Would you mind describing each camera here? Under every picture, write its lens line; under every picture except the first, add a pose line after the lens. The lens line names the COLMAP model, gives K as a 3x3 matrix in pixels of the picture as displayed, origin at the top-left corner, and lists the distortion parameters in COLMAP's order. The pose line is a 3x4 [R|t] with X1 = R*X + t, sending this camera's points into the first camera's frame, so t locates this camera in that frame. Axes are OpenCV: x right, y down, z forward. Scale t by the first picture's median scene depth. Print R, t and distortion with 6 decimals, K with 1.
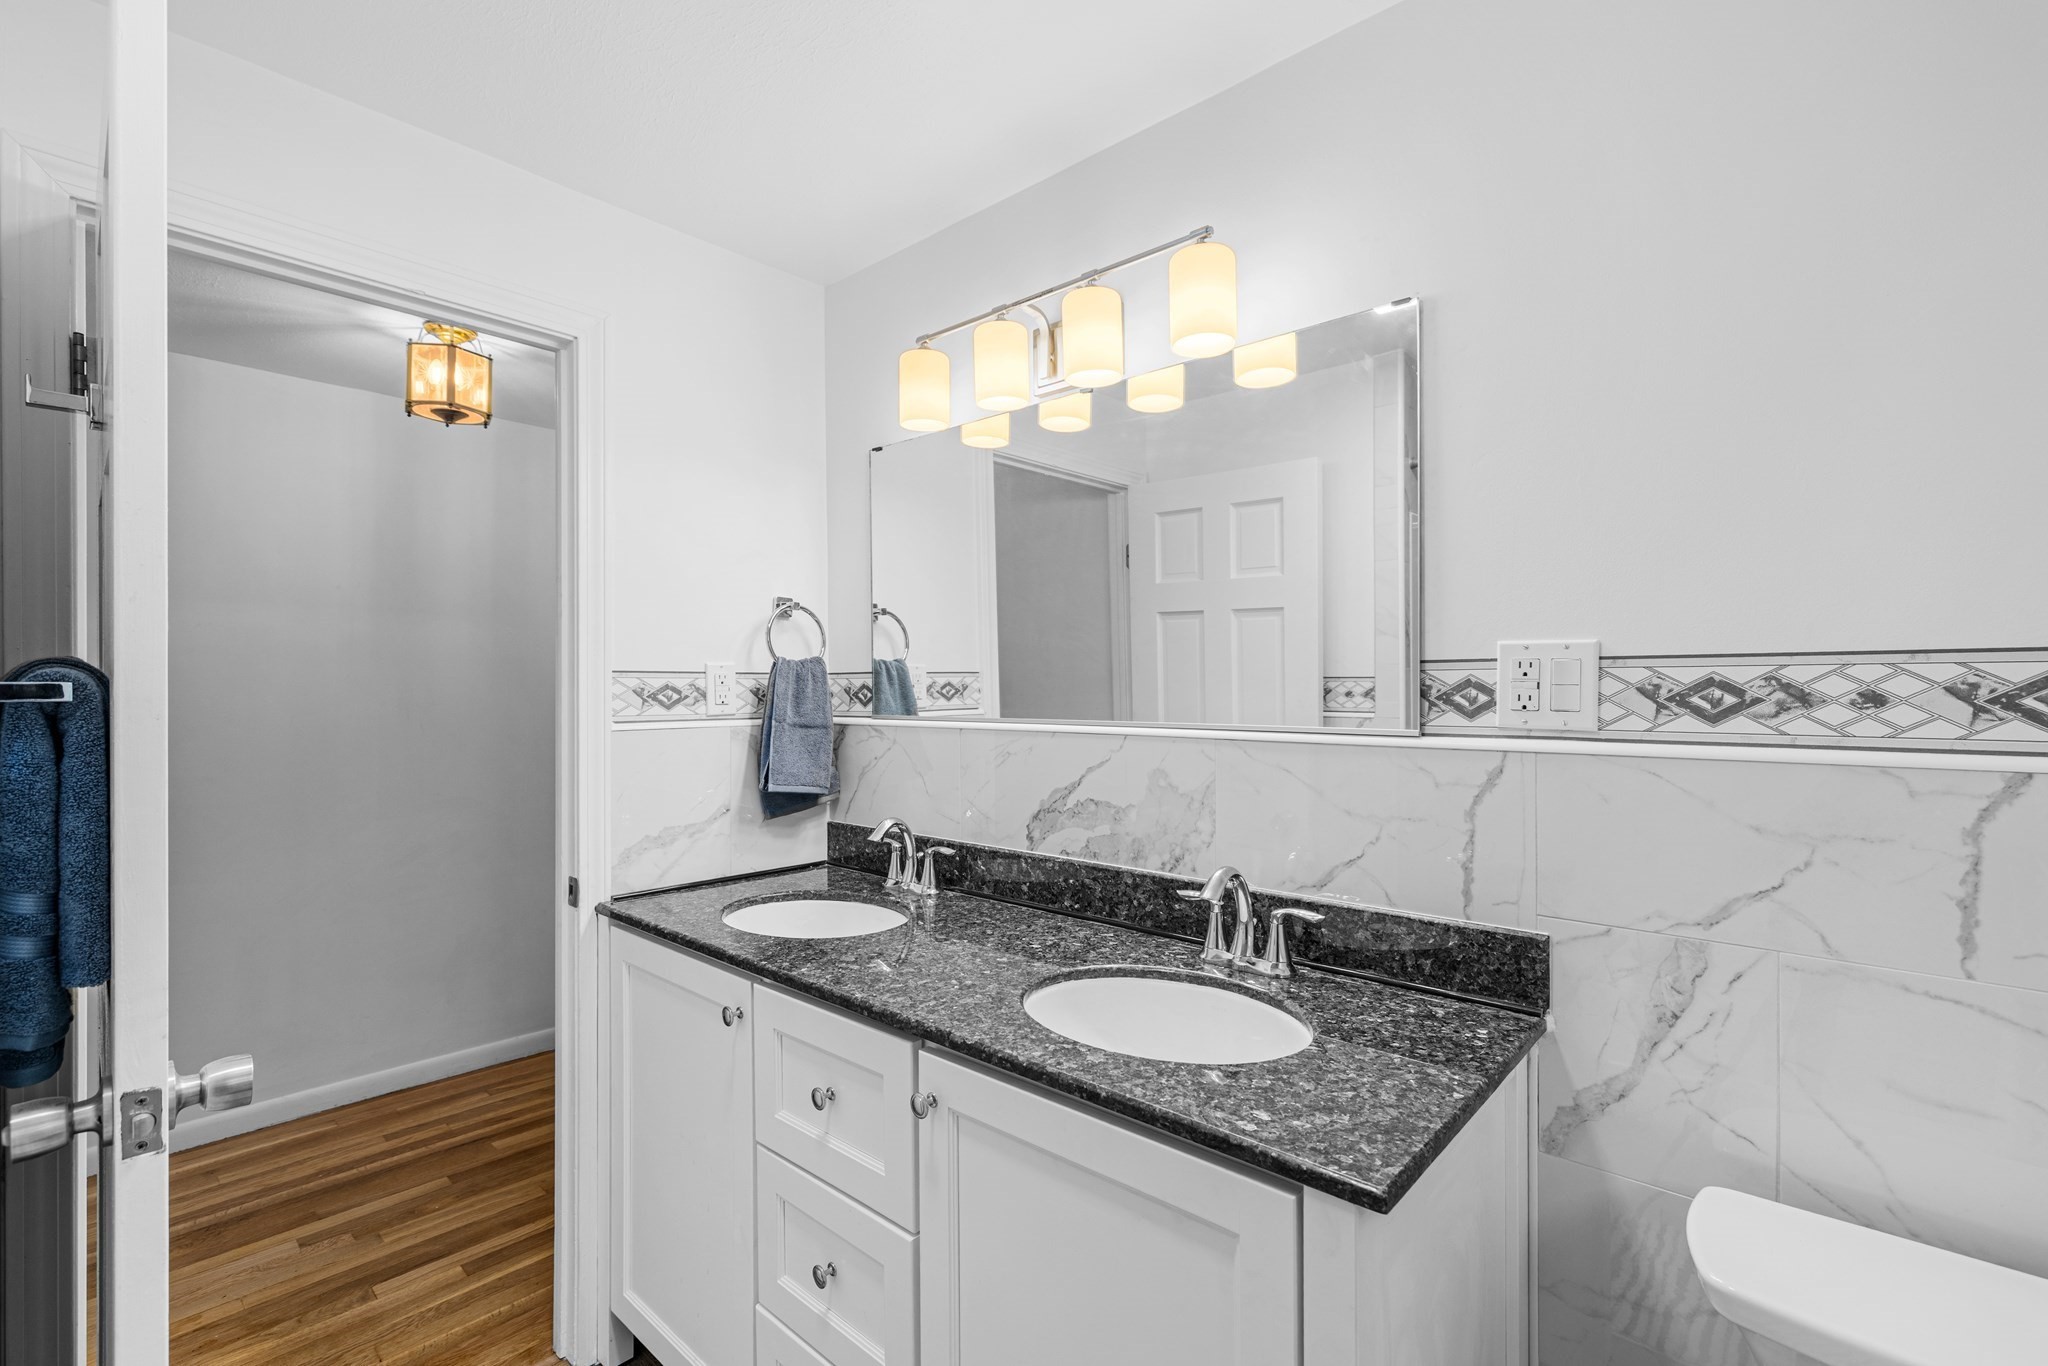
lens RADIAL K [[887.5, 0, 1018.8], [0, 887.5, 684.5], [0, 0, 1]] dist [0.000422, 0.001556]
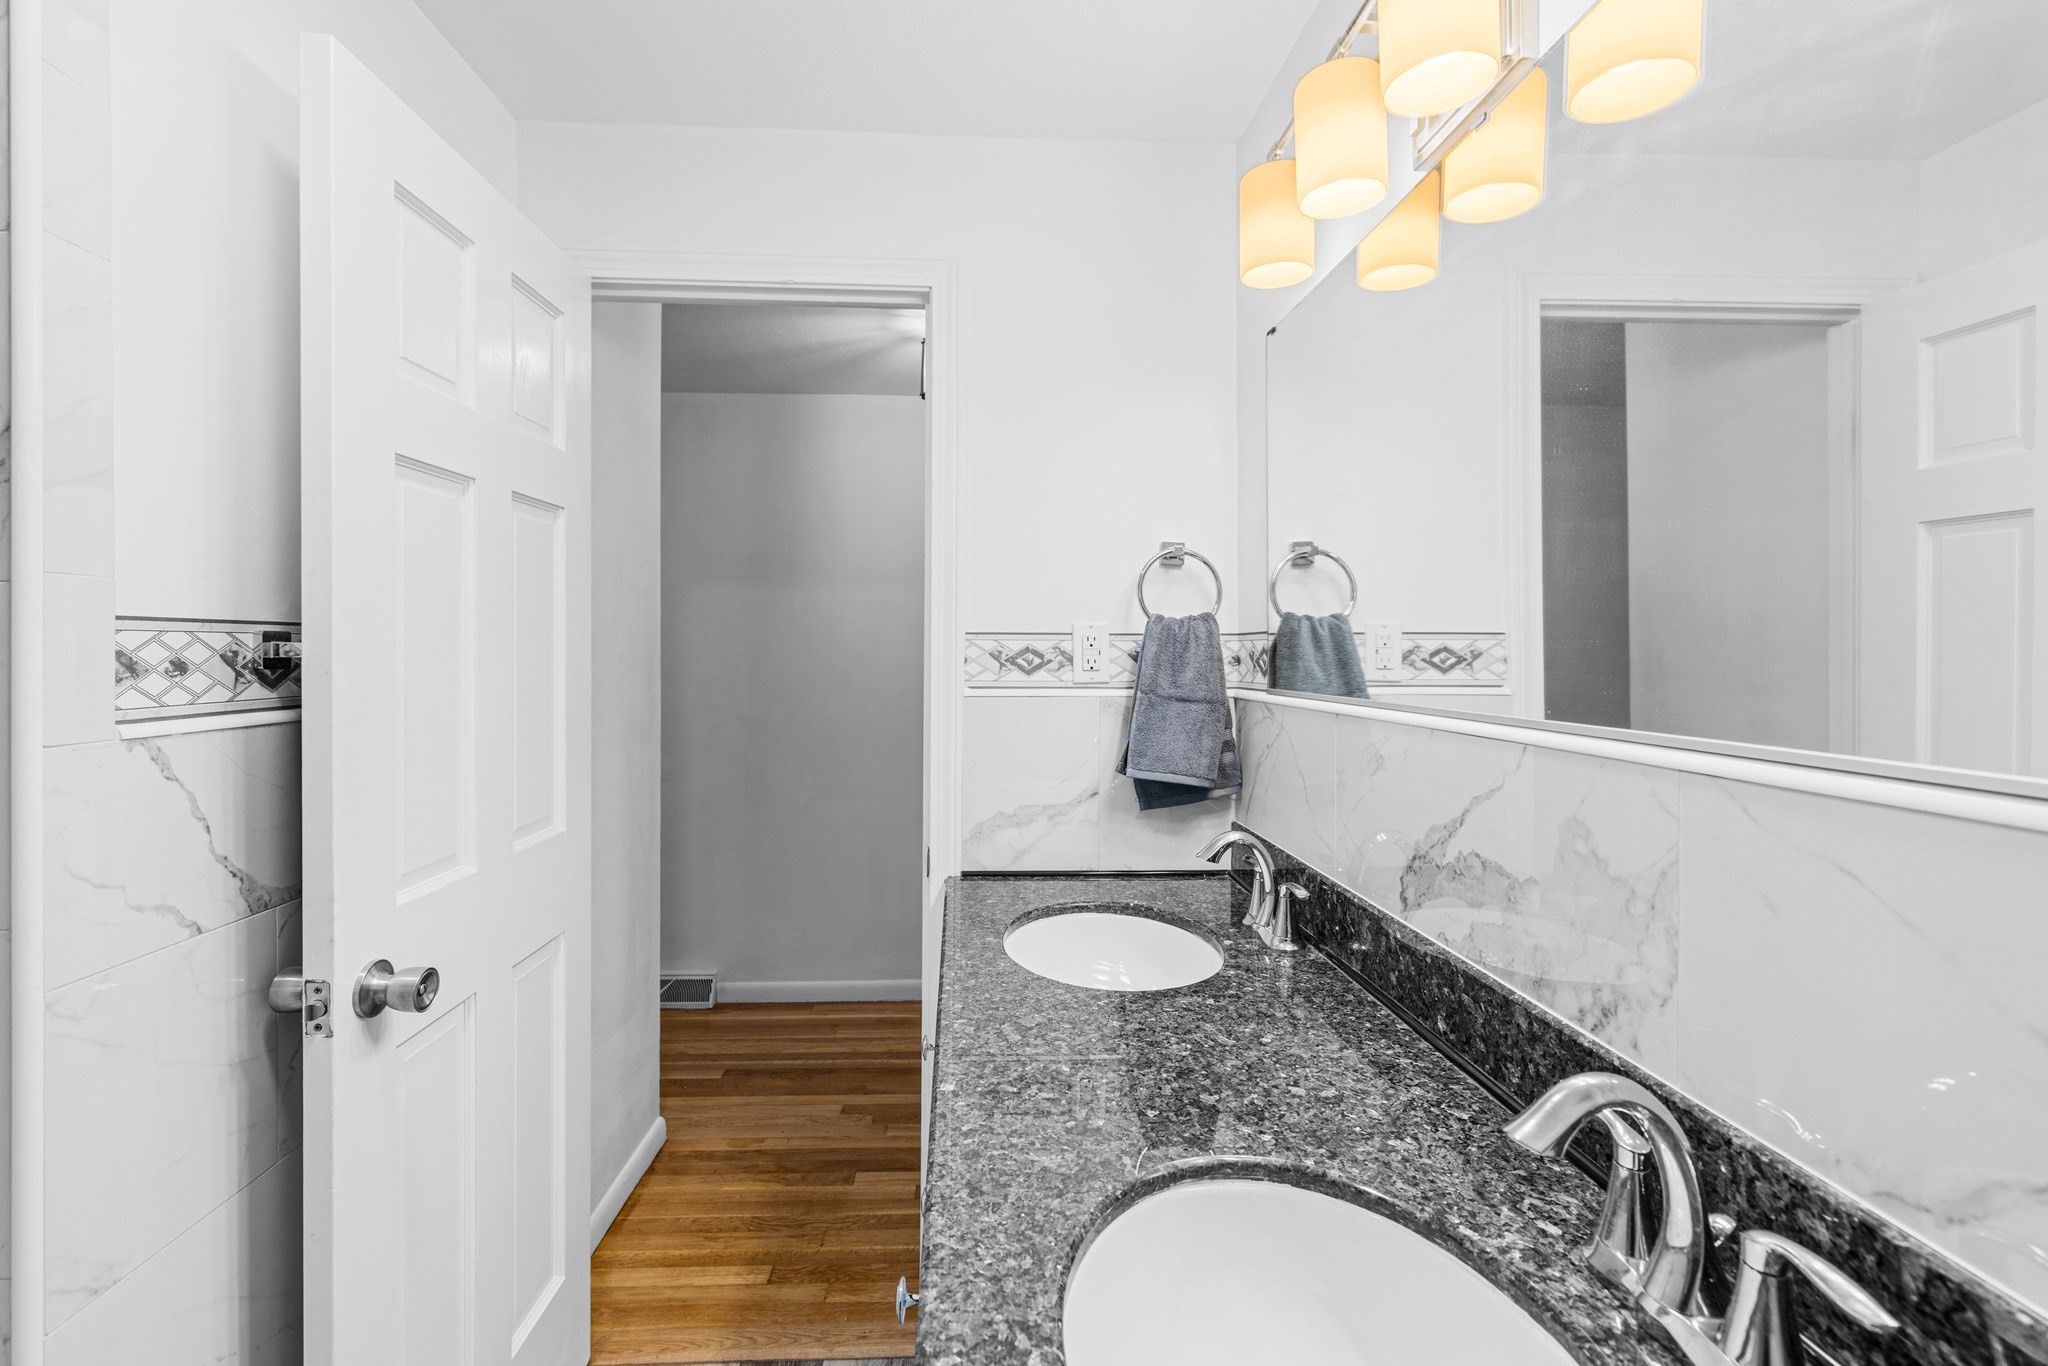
lens RADIAL K [[887.5, 0, 1022.1], [0, 887.5, 661.6], [0, 0, 1]] dist [0.000422, 0.001556]
pose [[0.719999, 0.013734, -0.693839, 0.221938], [-0.006343, 0.999893, 0.013210, 0.002783], [0.693946, -0.005110, 0.720009, 0.343233]]
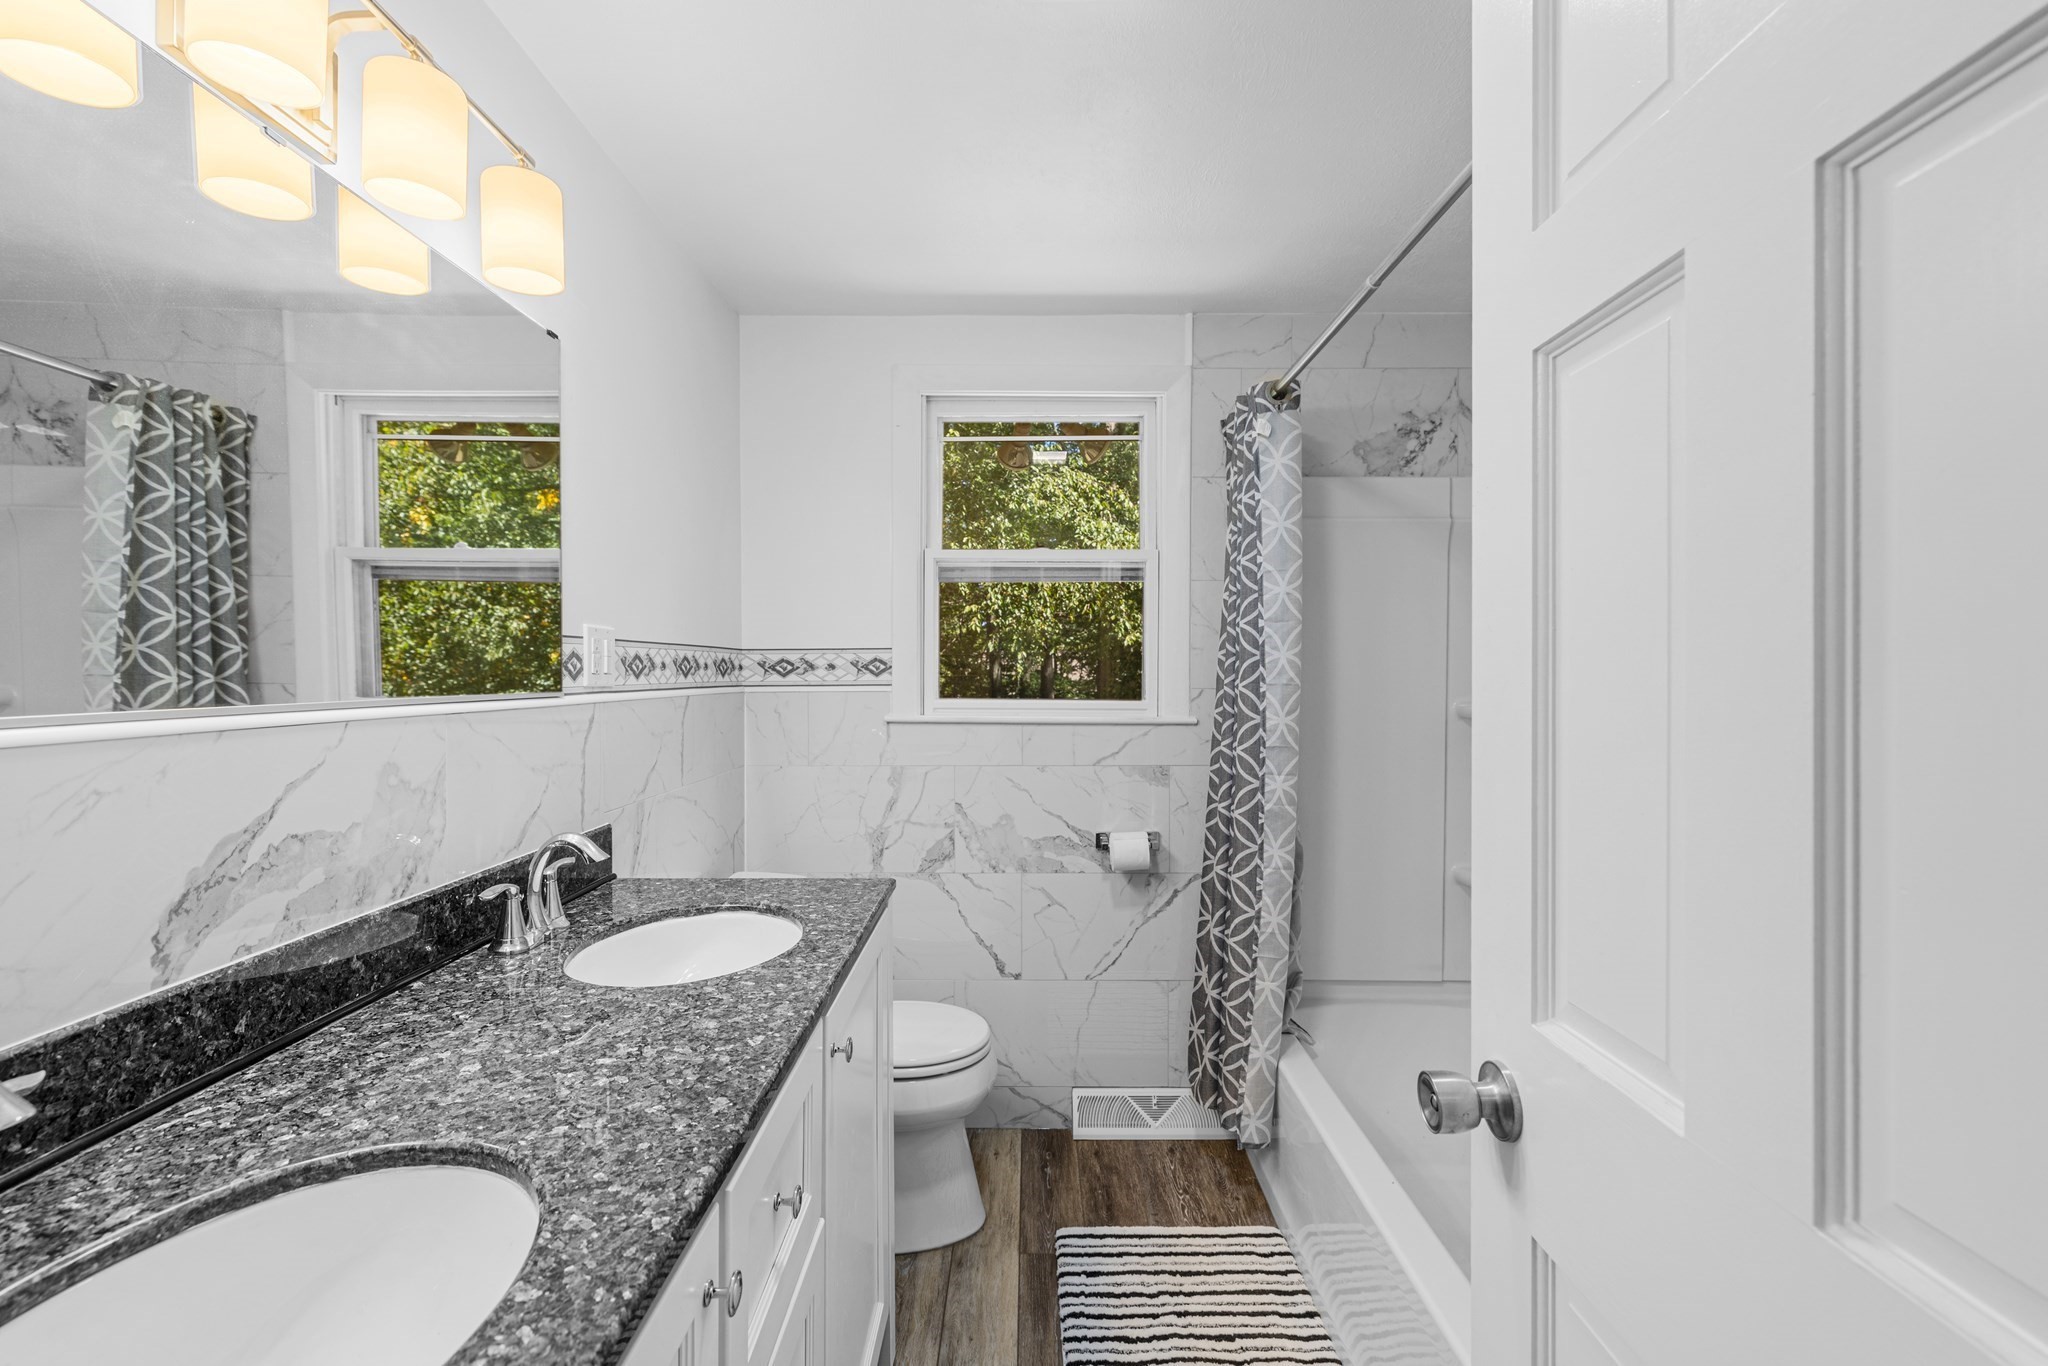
lens RADIAL K [[887.5, 0, 1023.2], [0, 887.5, 683.7], [0, 0, 1]] dist [0.000422, 0.001556]
pose [[-0.688929, -0.007506, 0.724790, -0.582233], [-0.005709, 0.999972, 0.004930, 0.018958], [-0.724807, -0.000741, -0.688952, 0.899228]]
